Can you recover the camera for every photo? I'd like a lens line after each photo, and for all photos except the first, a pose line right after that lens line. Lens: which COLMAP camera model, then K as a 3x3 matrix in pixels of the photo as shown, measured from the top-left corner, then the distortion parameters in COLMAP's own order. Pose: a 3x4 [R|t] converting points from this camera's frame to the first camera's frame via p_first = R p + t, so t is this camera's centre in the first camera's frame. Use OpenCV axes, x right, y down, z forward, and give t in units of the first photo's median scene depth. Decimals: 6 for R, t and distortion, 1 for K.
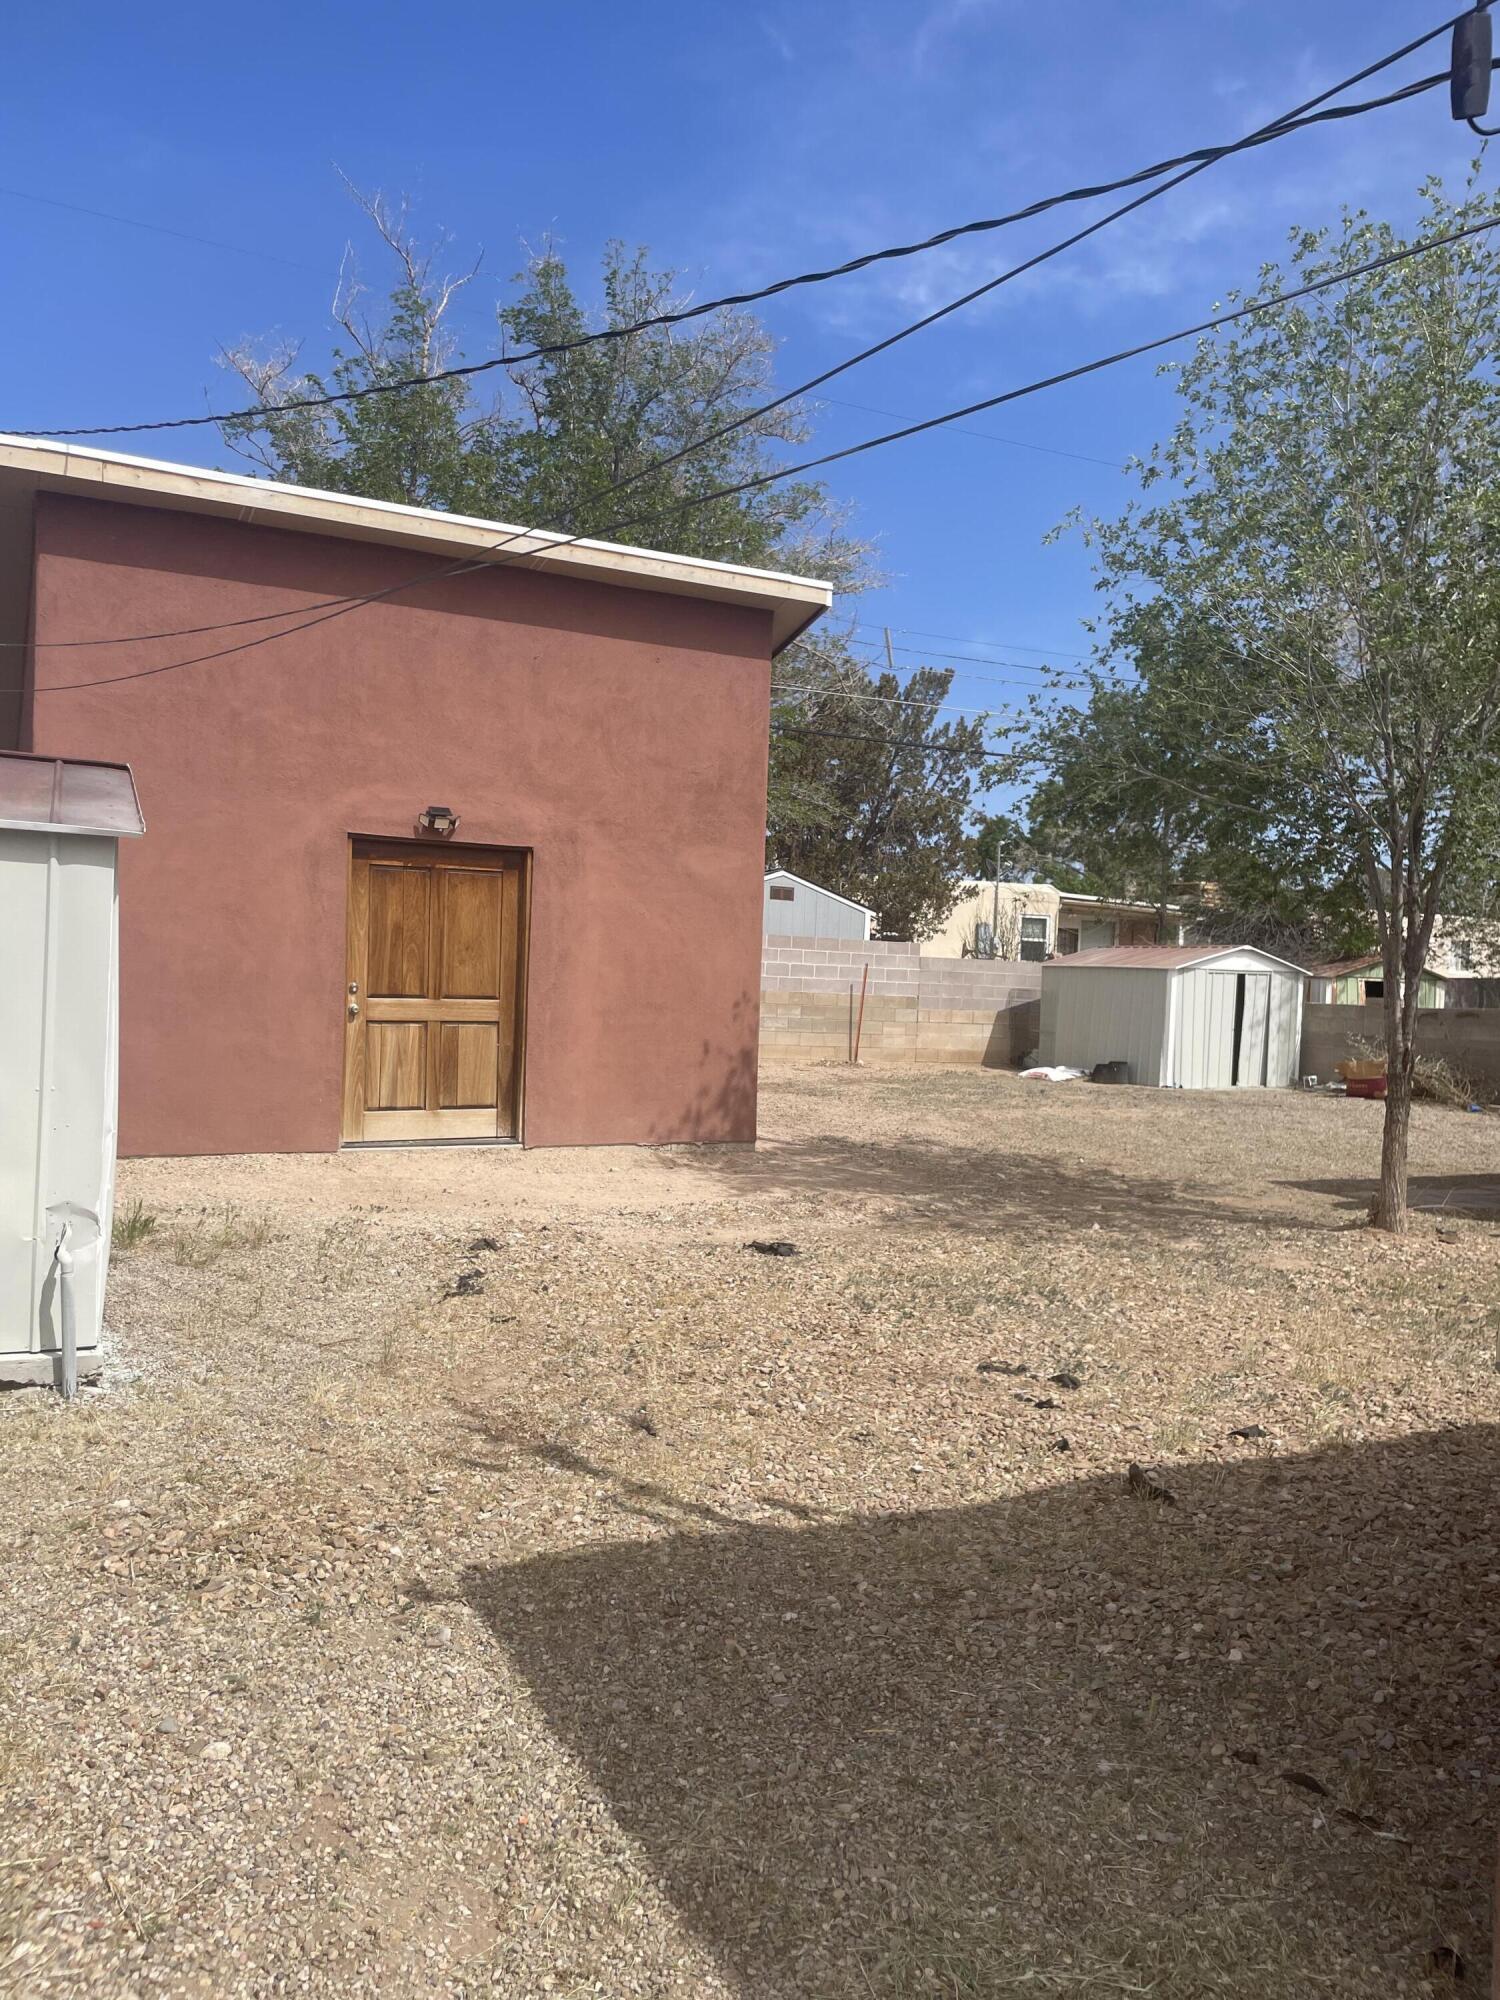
lens RADIAL K [[1524.2, 0, 752.2], [0, 1524.2, 1009.8], [0, 0, 1]] dist [0.065274, -0.065174]
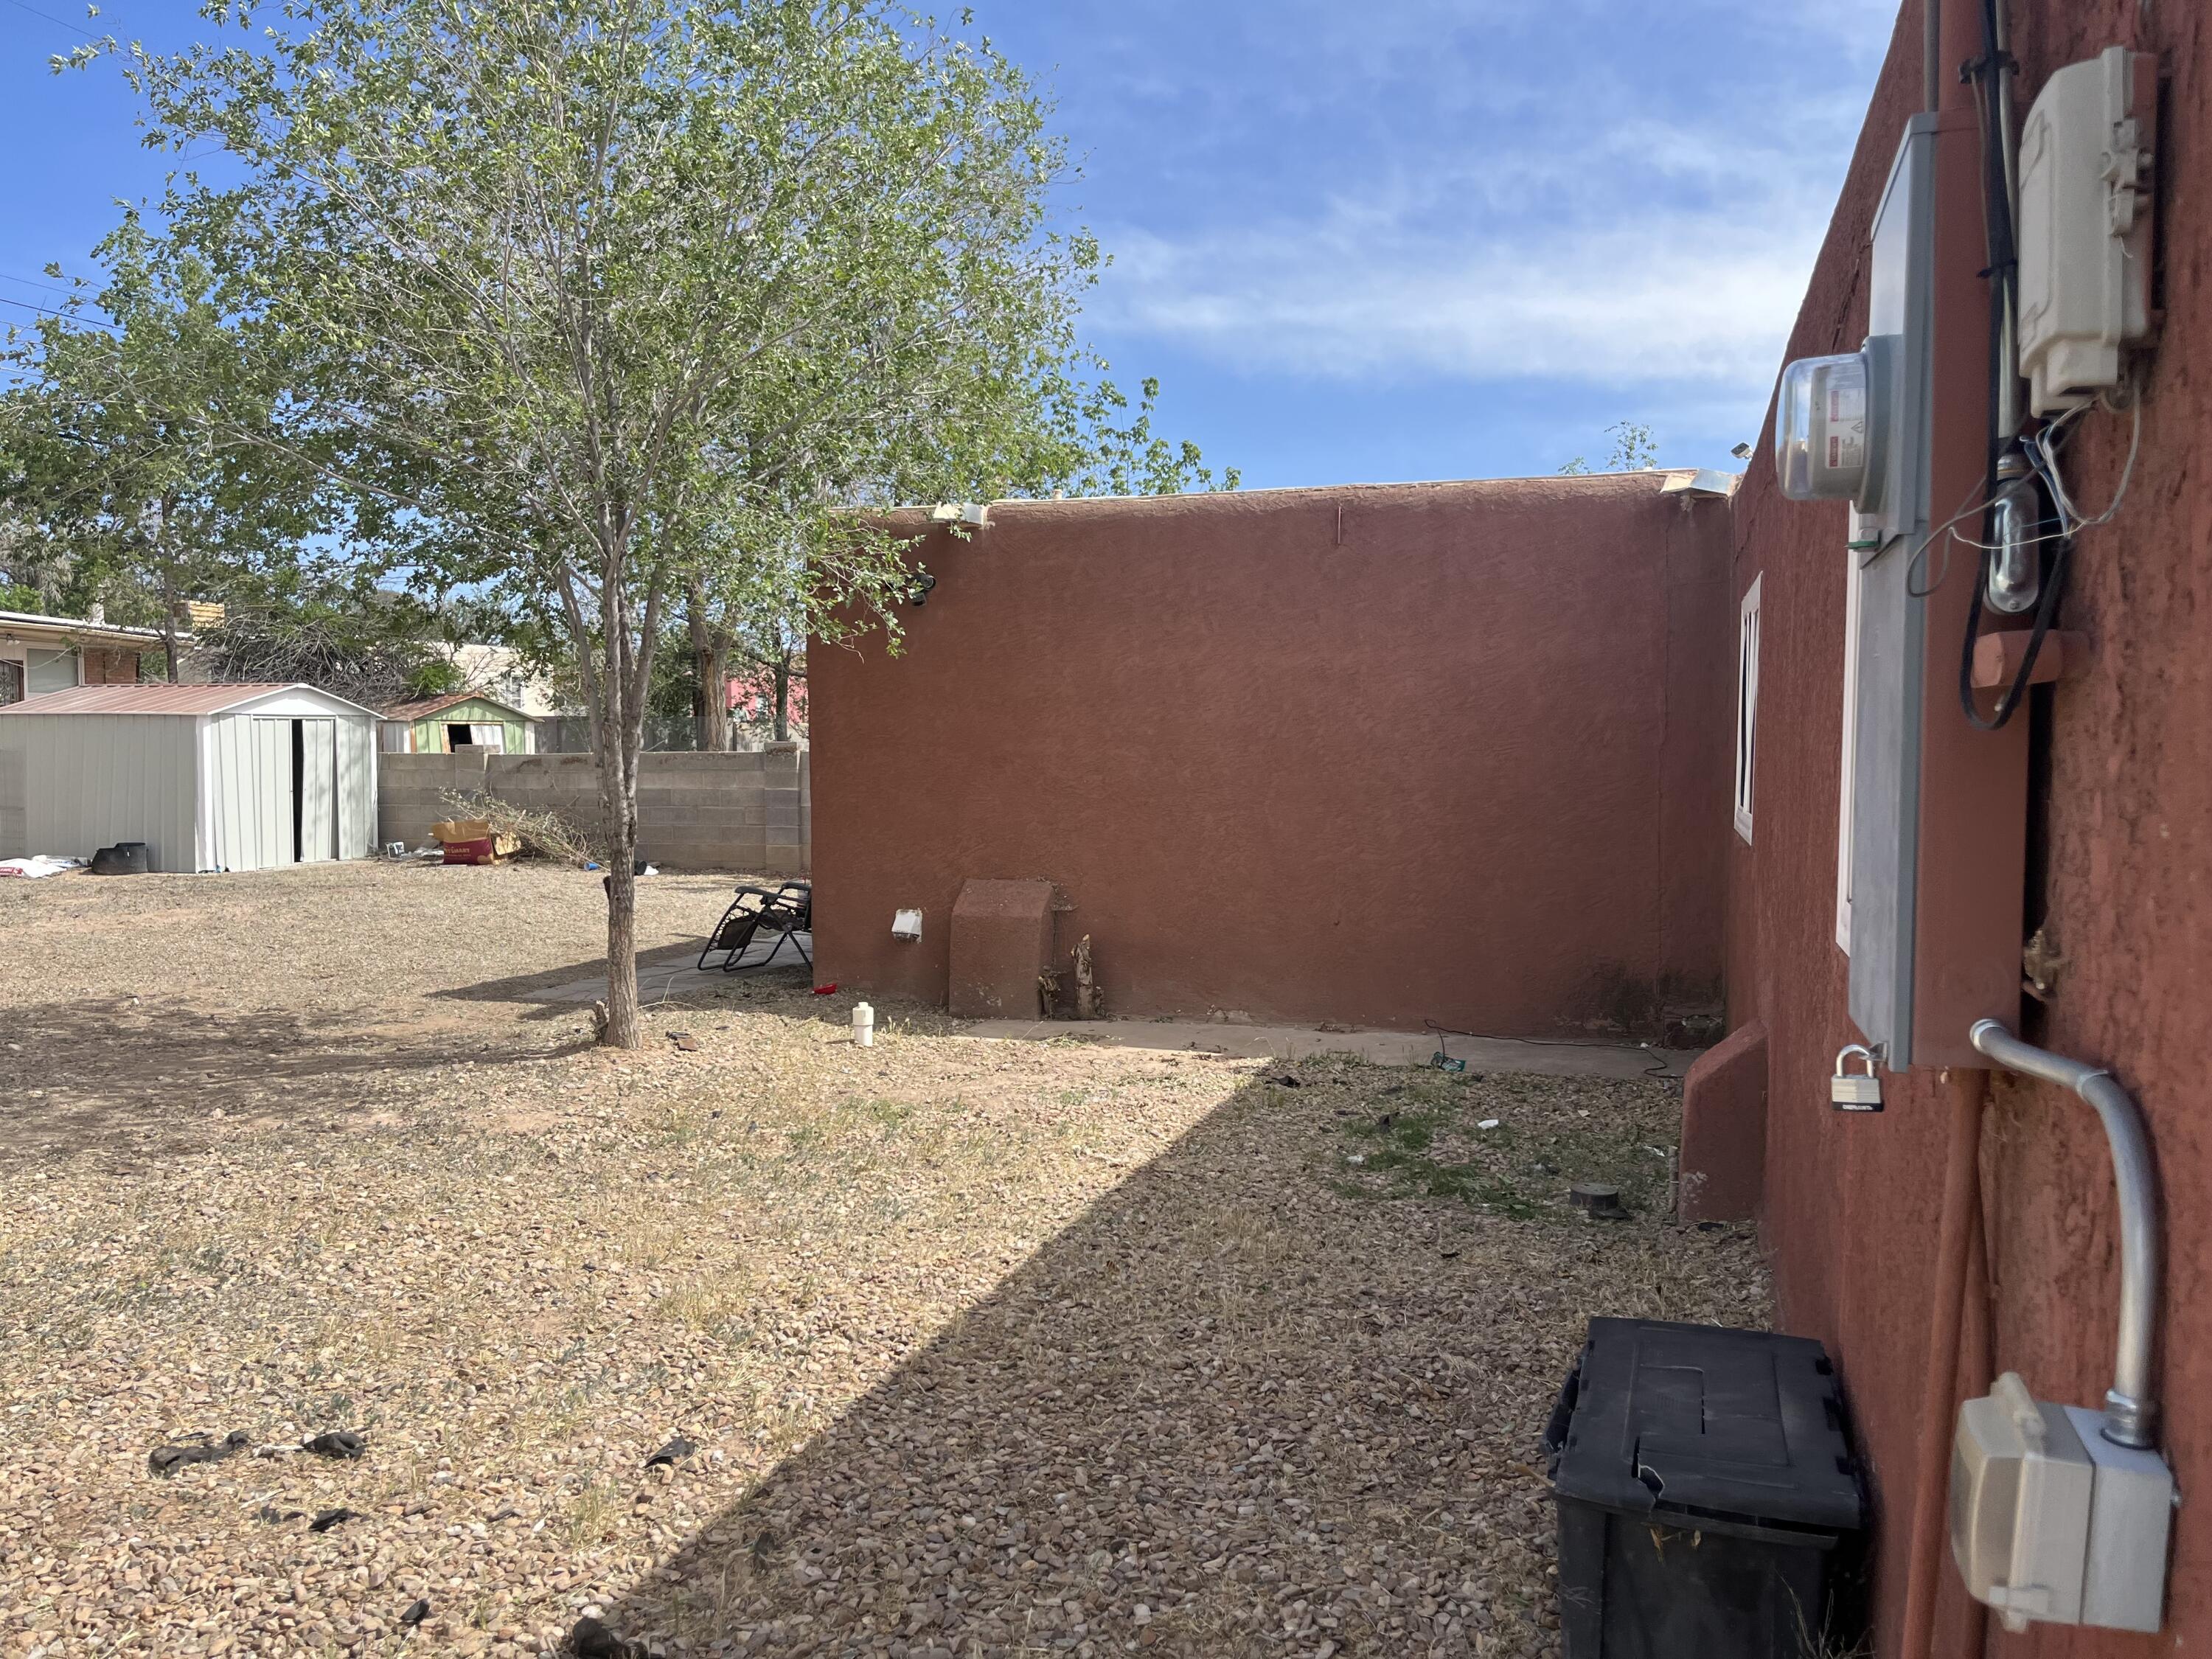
lens RADIAL K [[1662.7, 0, 1116.9], [0, 1662.7, 809.9], [0, 0, 1]] dist [0.010287, -0.009260]
pose [[0.690966, -0.065131, 0.719947, -0.009655], [0.038163, 0.997831, 0.053644, -0.007114], [-0.721879, -0.009591, 0.691953, 0.104463]]
